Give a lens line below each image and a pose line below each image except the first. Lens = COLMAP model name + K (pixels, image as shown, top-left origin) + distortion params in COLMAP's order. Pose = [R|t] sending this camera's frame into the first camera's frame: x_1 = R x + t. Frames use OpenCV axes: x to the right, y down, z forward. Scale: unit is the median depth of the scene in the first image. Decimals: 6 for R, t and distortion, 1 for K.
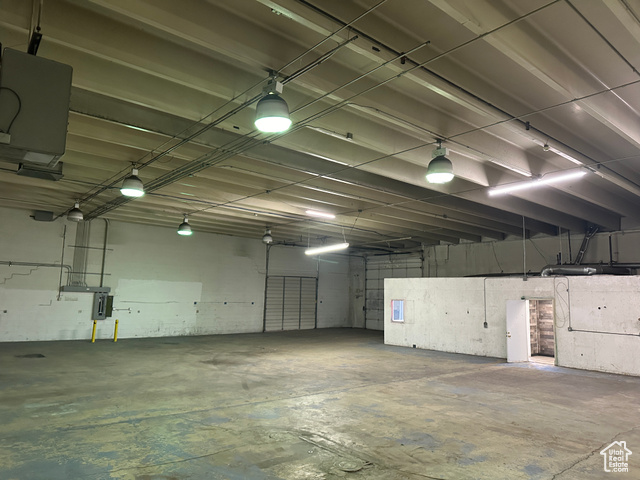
lens RADIAL K [[450.8, 0, 325.9], [0, 450.8, 236.3], [0, 0, 1]] dist [0.044143, 0.000561]
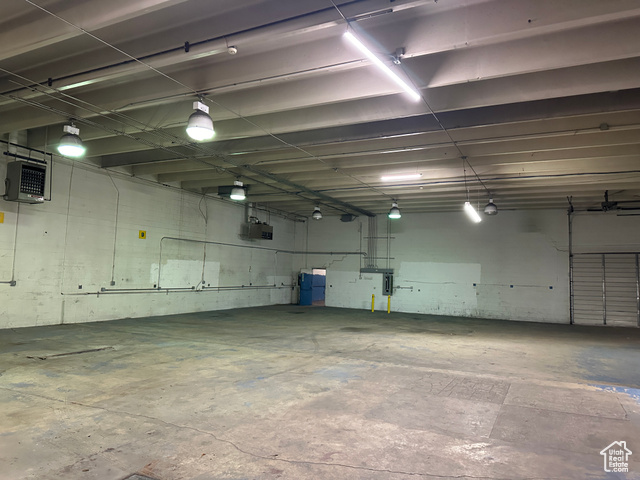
lens RADIAL K [[450.8, 0, 326.4], [0, 450.8, 243.8], [0, 0, 1]] dist [0.044143, 0.000561]
pose [[0.371314, -0.078998, -0.925141, 0.569633], [0.099781, 0.993999, -0.044829, 0.081545], [0.923130, -0.075666, 0.376968, 0.393116]]
